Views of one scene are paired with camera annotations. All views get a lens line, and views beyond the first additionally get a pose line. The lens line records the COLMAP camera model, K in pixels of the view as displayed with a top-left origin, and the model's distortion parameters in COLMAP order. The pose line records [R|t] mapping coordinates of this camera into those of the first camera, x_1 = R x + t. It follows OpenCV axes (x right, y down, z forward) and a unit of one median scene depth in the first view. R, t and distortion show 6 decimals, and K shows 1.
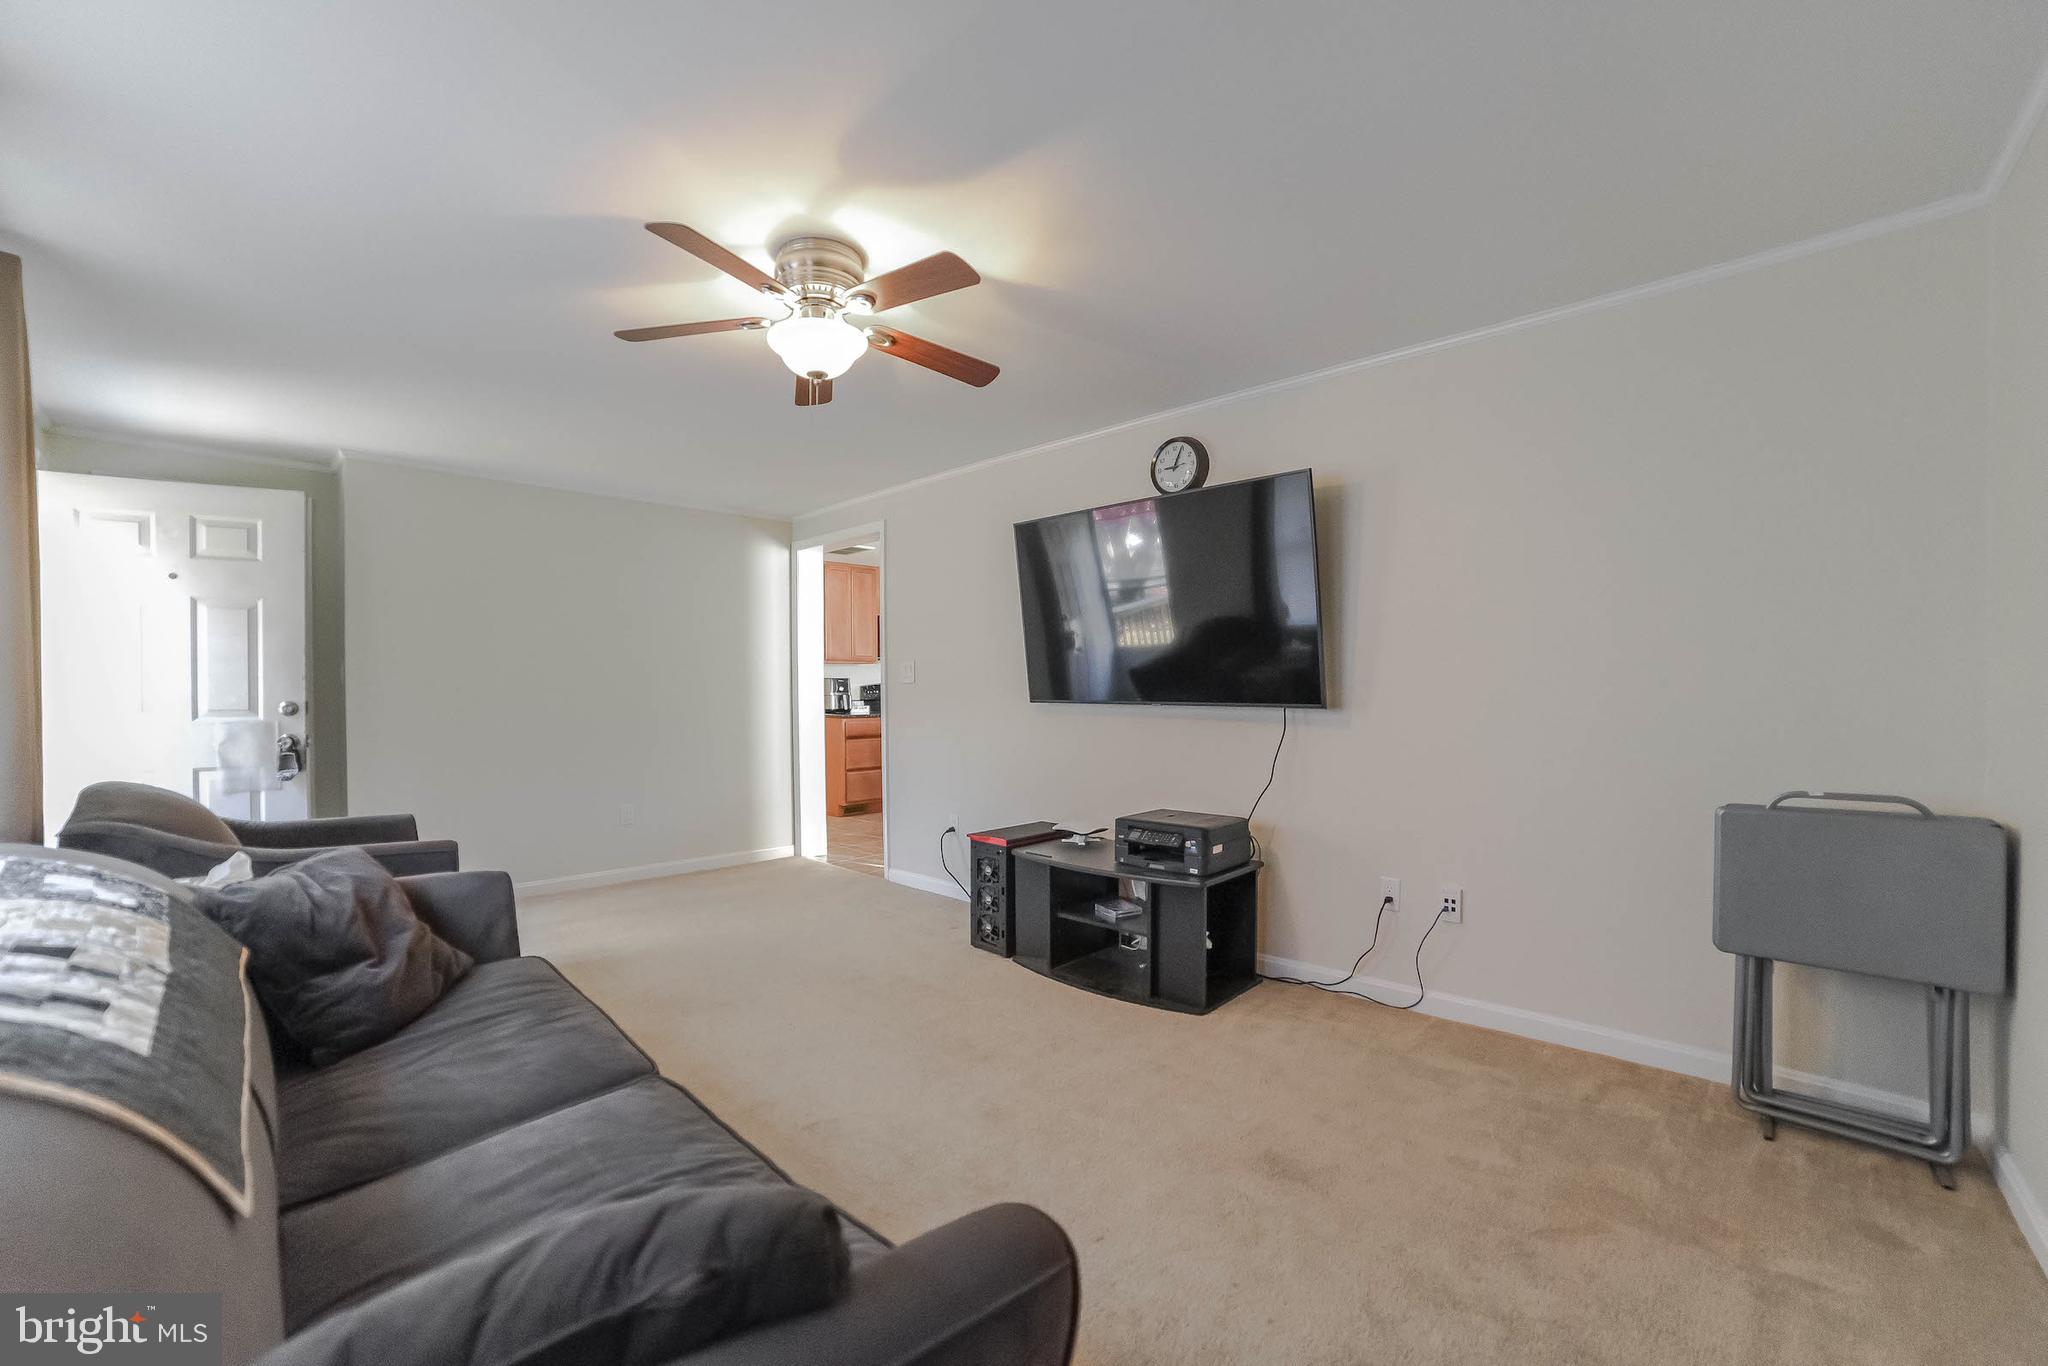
lens RADIAL K [[818.0, 0, 1024.0], [0, 818.0, 683.0], [0, 0, 1]] dist [-0.057972, 0.000178]
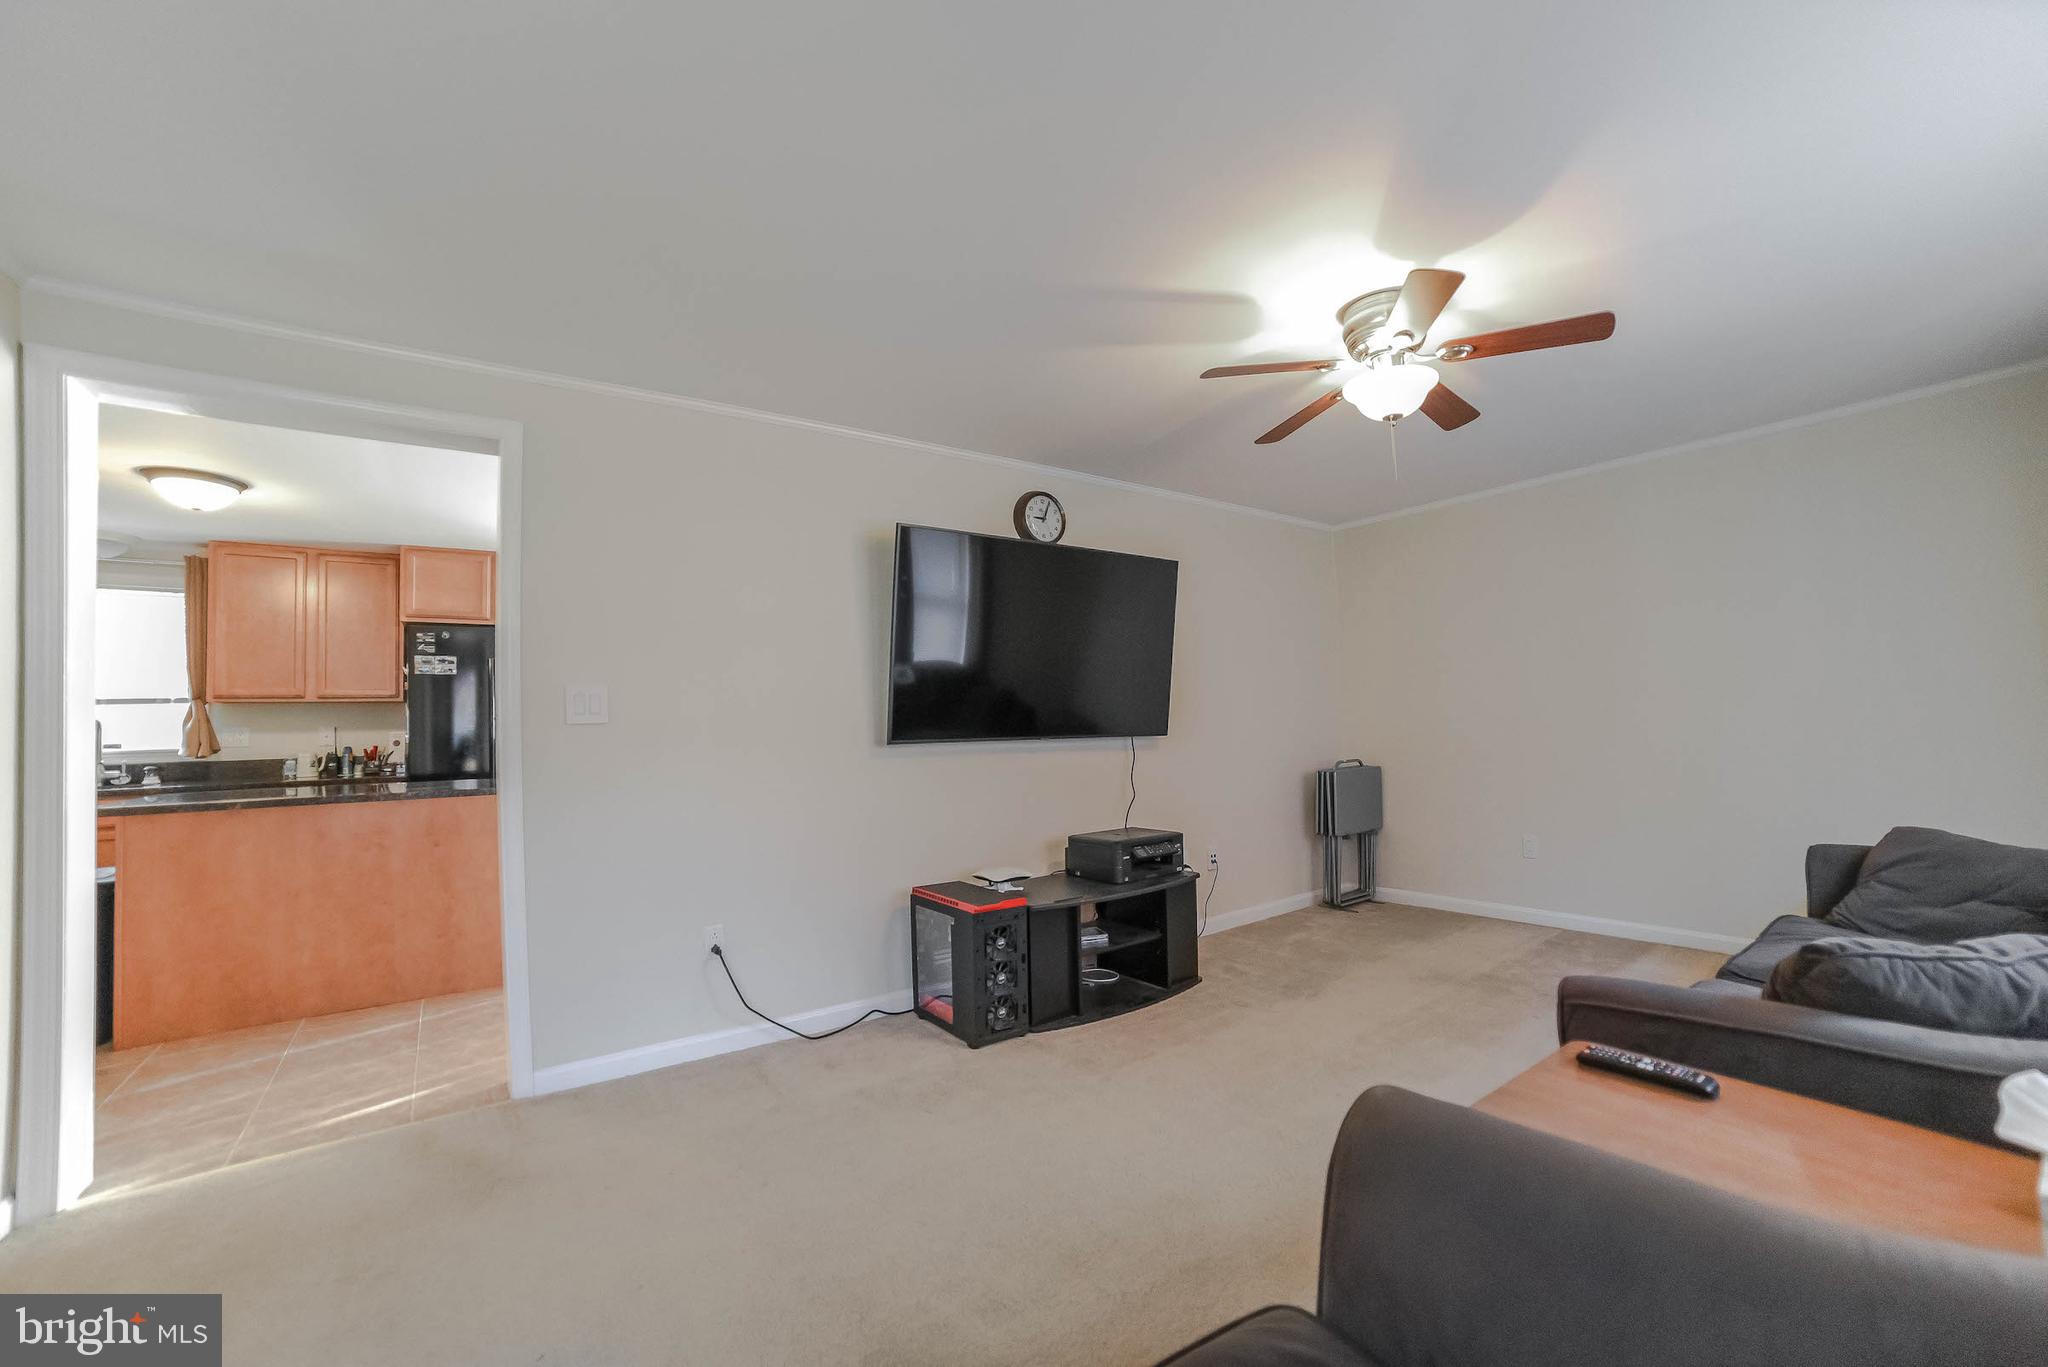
lens RADIAL K [[837.2, 0, 1024.0], [0, 837.2, 683.5], [0, 0, 1]] dist [-0.024351, 0.000302]
pose [[0.189746, 0.036474, 0.981156, -0.923354], [0.015880, 0.999065, -0.040211, -0.001900], [-0.981705, 0.023210, 0.188989, 0.834587]]
